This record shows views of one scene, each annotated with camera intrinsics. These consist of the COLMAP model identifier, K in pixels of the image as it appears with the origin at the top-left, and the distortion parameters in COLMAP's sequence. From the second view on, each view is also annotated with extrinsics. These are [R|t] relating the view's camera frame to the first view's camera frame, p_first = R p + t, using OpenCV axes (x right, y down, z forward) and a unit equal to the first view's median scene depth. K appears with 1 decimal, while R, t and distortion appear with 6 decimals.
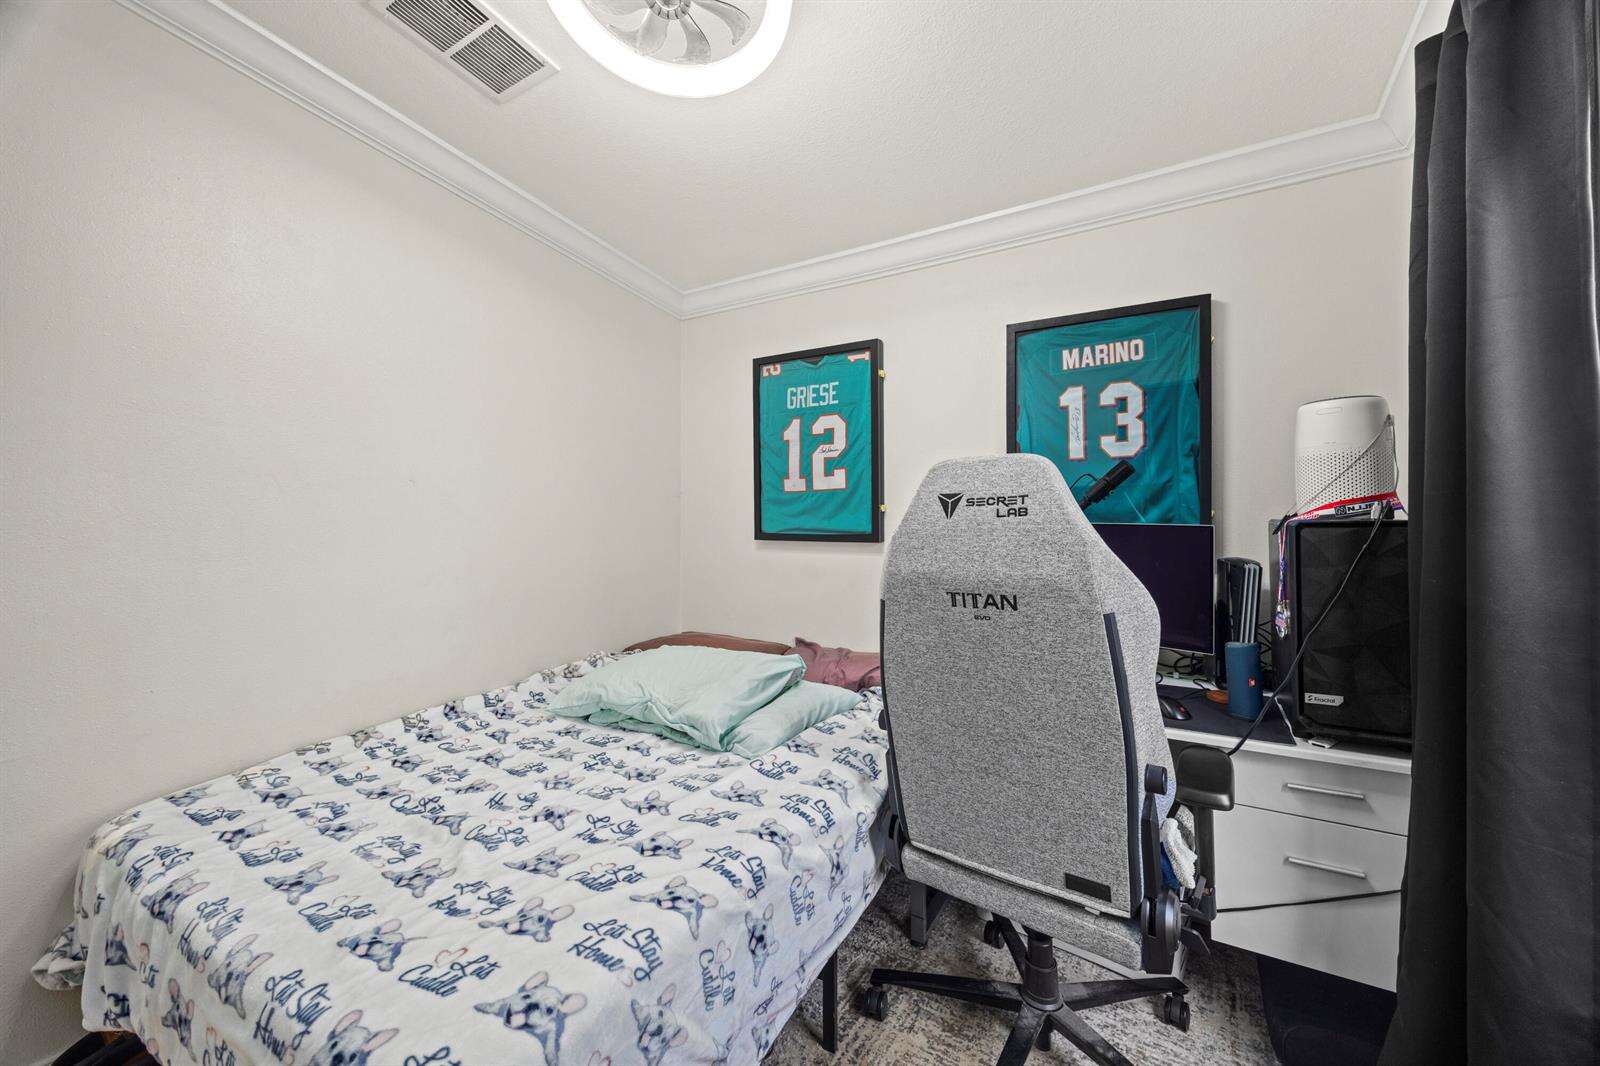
lens RADIAL K [[607.8, 0, 799.2], [0, 607.8, 518.4], [0, 0, 1]] dist [-0.005657, 0.000993]
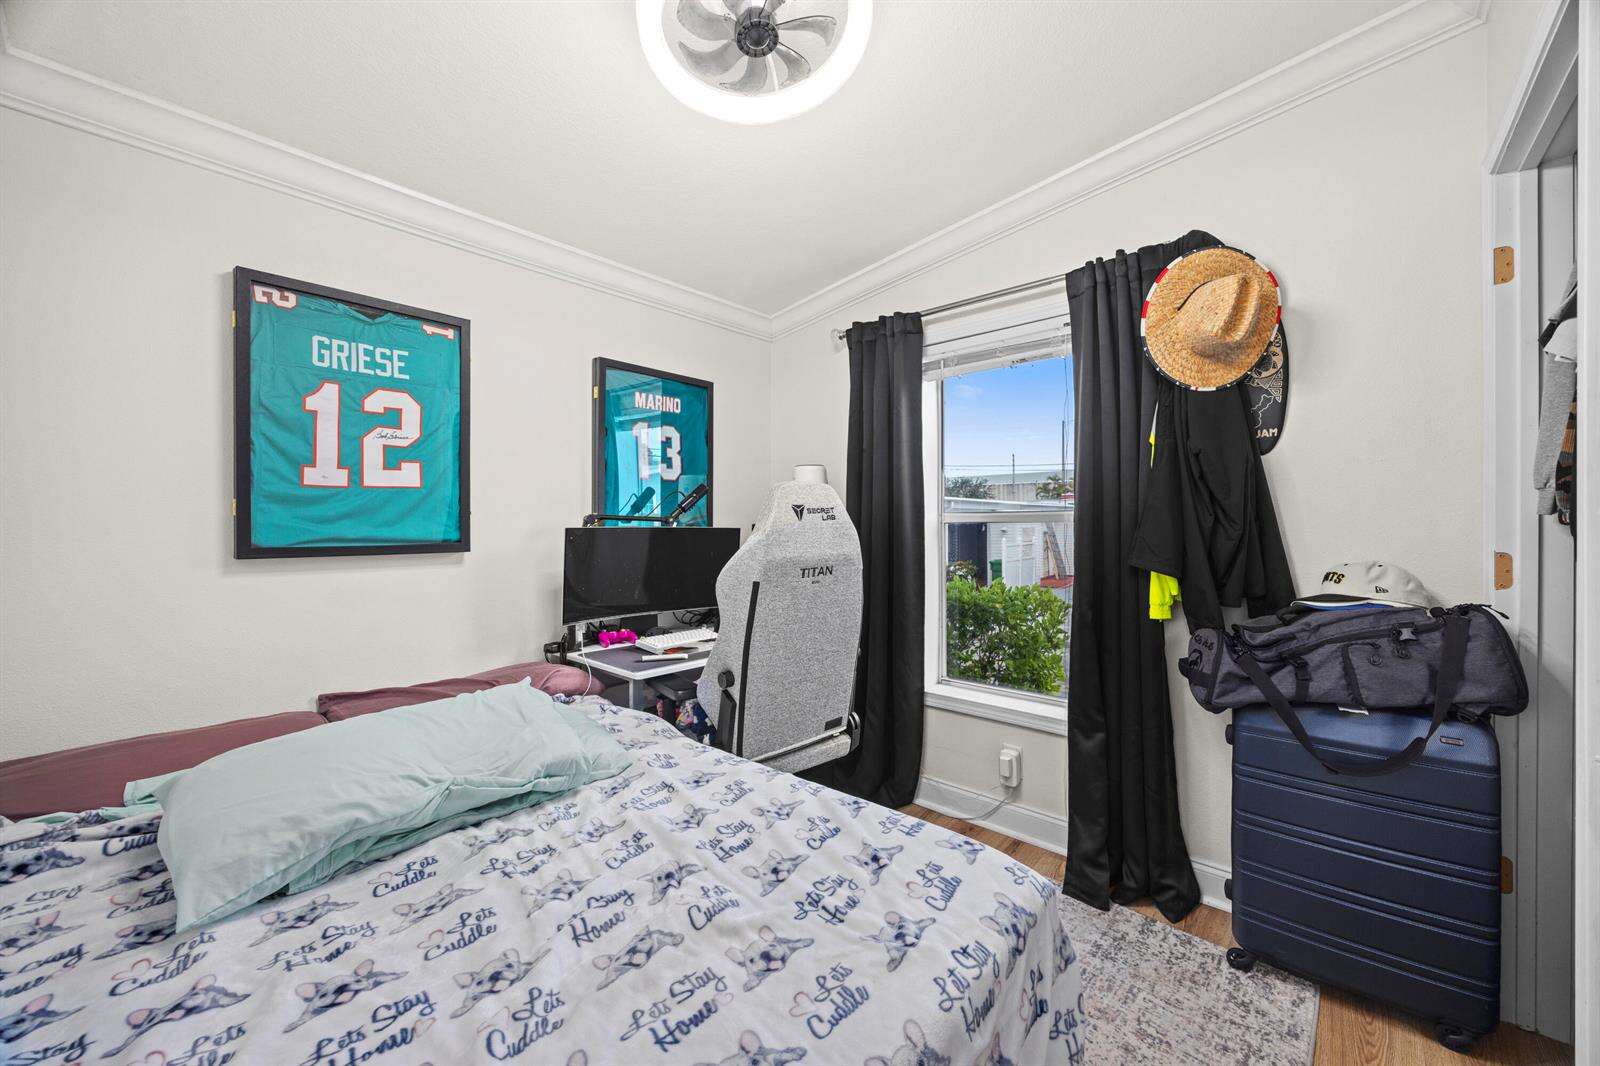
lens RADIAL K [[607.8, 0, 799.1], [0, 607.8, 530.8], [0, 0, 1]] dist [-0.005657, 0.000993]
pose [[0.187653, -0.008074, 0.982202, -0.640834], [0.007782, 0.999947, 0.006733, 0.007361], [-0.982205, 0.006380, 0.187706, 0.362554]]
